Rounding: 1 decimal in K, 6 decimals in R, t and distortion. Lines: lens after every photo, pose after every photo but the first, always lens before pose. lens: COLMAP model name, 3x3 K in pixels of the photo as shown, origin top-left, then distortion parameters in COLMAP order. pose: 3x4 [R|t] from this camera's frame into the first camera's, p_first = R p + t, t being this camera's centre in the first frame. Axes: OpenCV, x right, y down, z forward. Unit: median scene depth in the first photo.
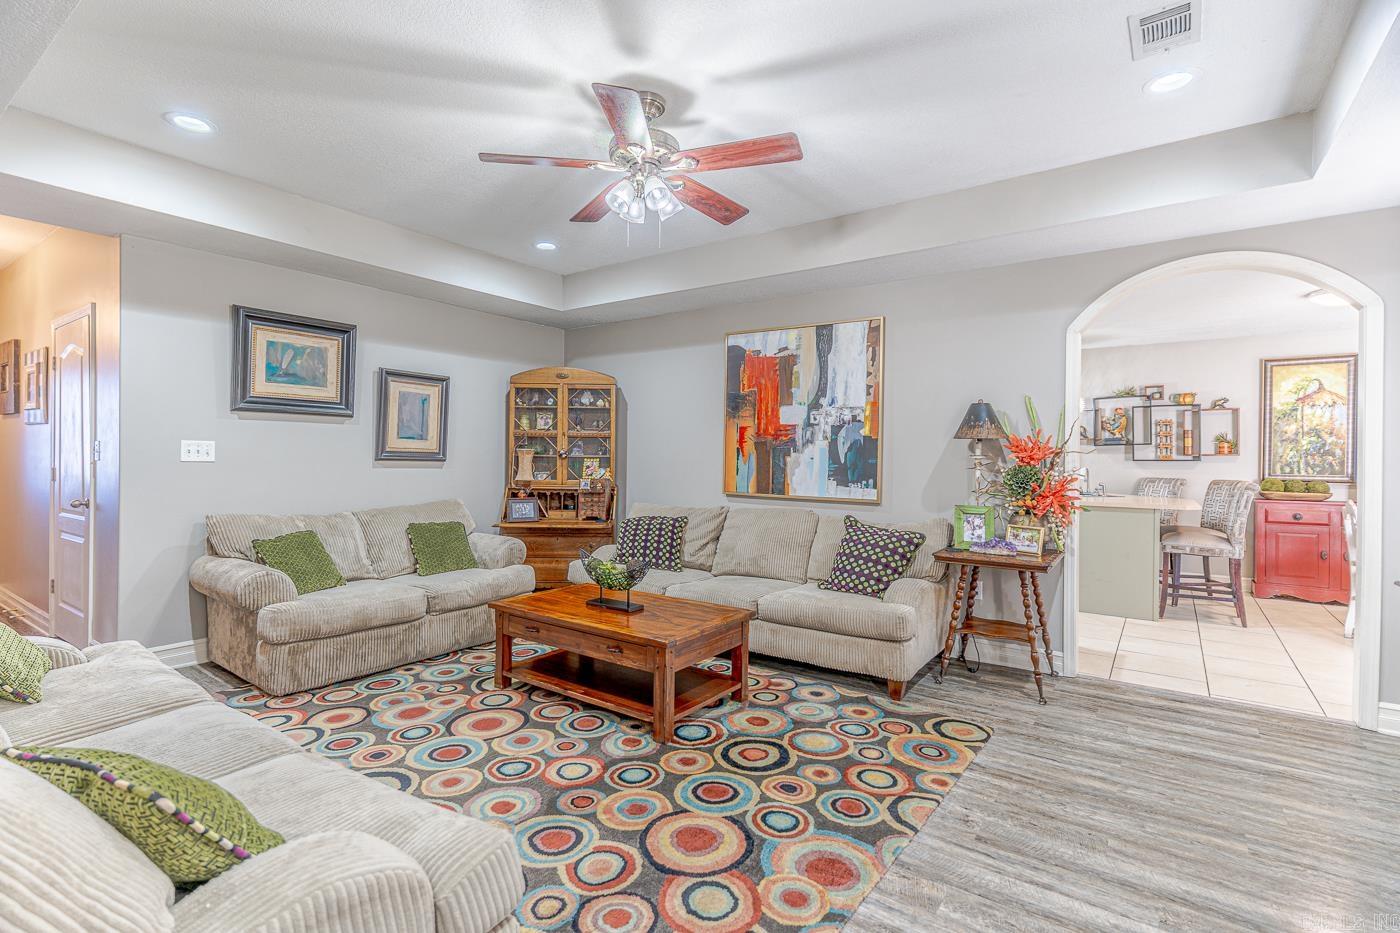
lens RADIAL K [[678.4, 0, 682.4], [0, 678.4, 460.6], [0, 0, 1]] dist [0.005337, 0.002411]
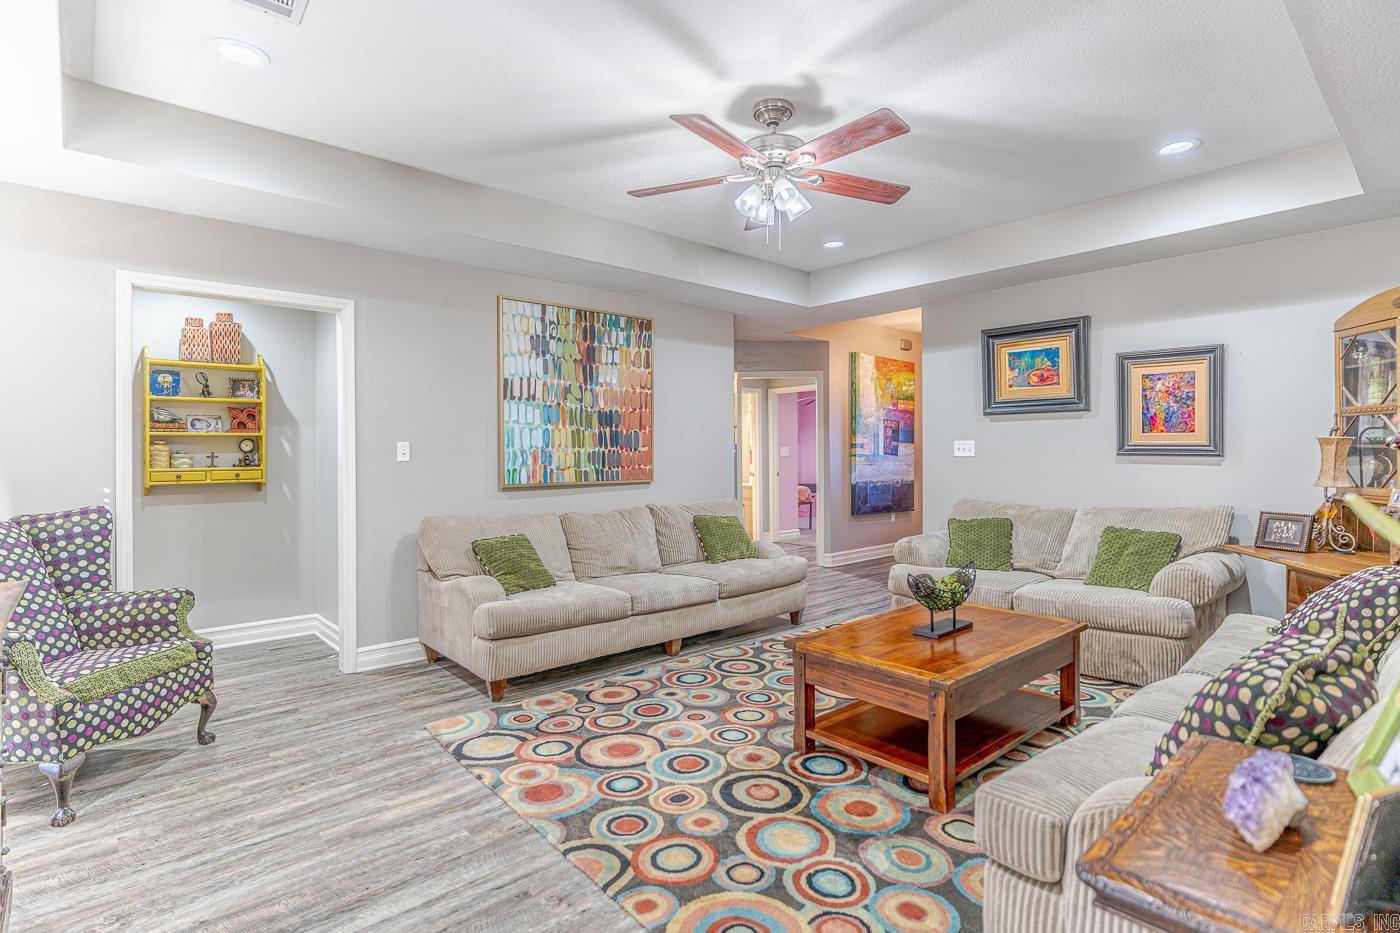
lens RADIAL K [[678.4, 0, 701.4], [0, 678.4, 457.8], [0, 0, 1]] dist [0.005337, 0.002411]
pose [[-0.206647, 0.000772, -0.978415, 0.858522], [0.004218, 0.999991, -0.000102, 0.001461], [0.978406, -0.004149, -0.206649, 0.972349]]
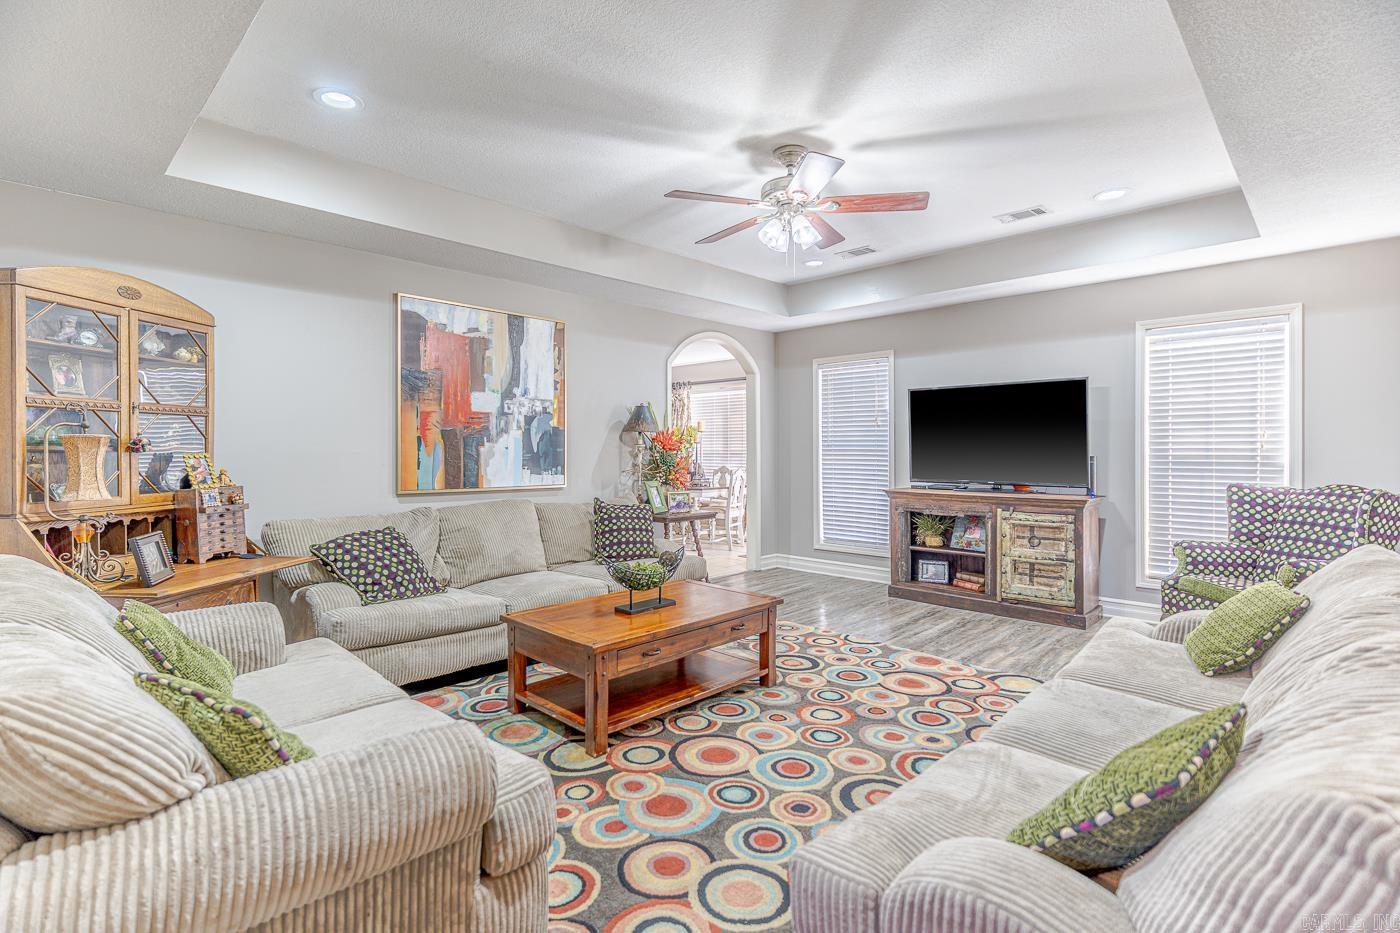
lens RADIAL K [[678.4, 0, 703.5], [0, 678.4, 460.6], [0, 0, 1]] dist [0.005337, 0.002411]
pose [[0.118852, -0.029107, 0.992485, -1.121662], [0.005995, 0.999573, 0.028597, -0.017225], [-0.992894, 0.002551, 0.118976, 0.891432]]
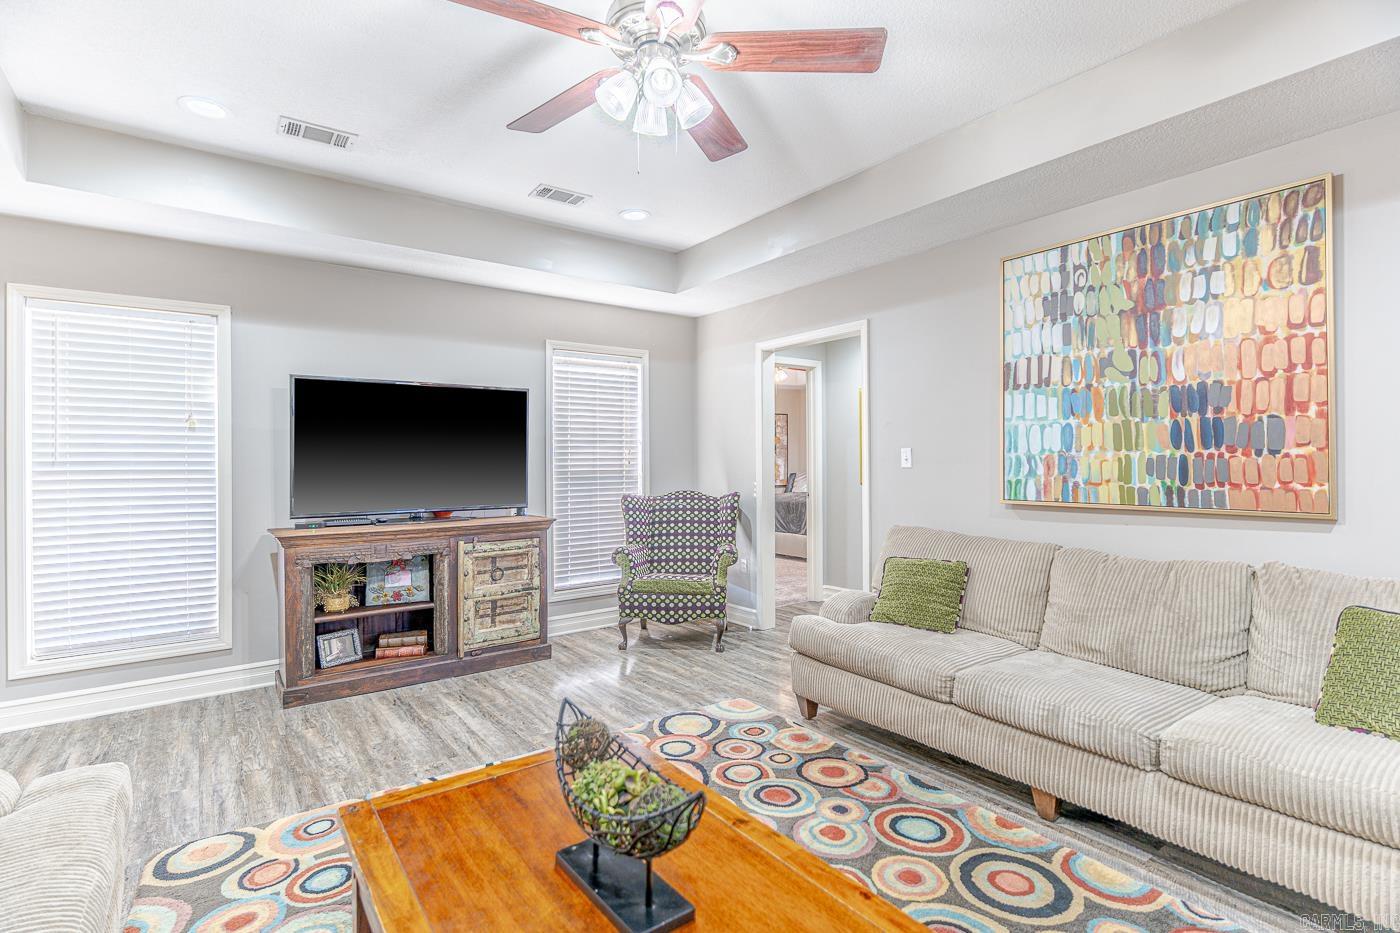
lens RADIAL K [[678.4, 0, 699.5], [0, 678.4, 456.1], [0, 0, 1]] dist [0.005337, 0.002411]
pose [[-0.960109, -0.001172, 0.279623, -0.261749], [-0.002473, 0.999988, -0.004300, -0.009047], [-0.279615, -0.004819, -0.960100, 1.471876]]
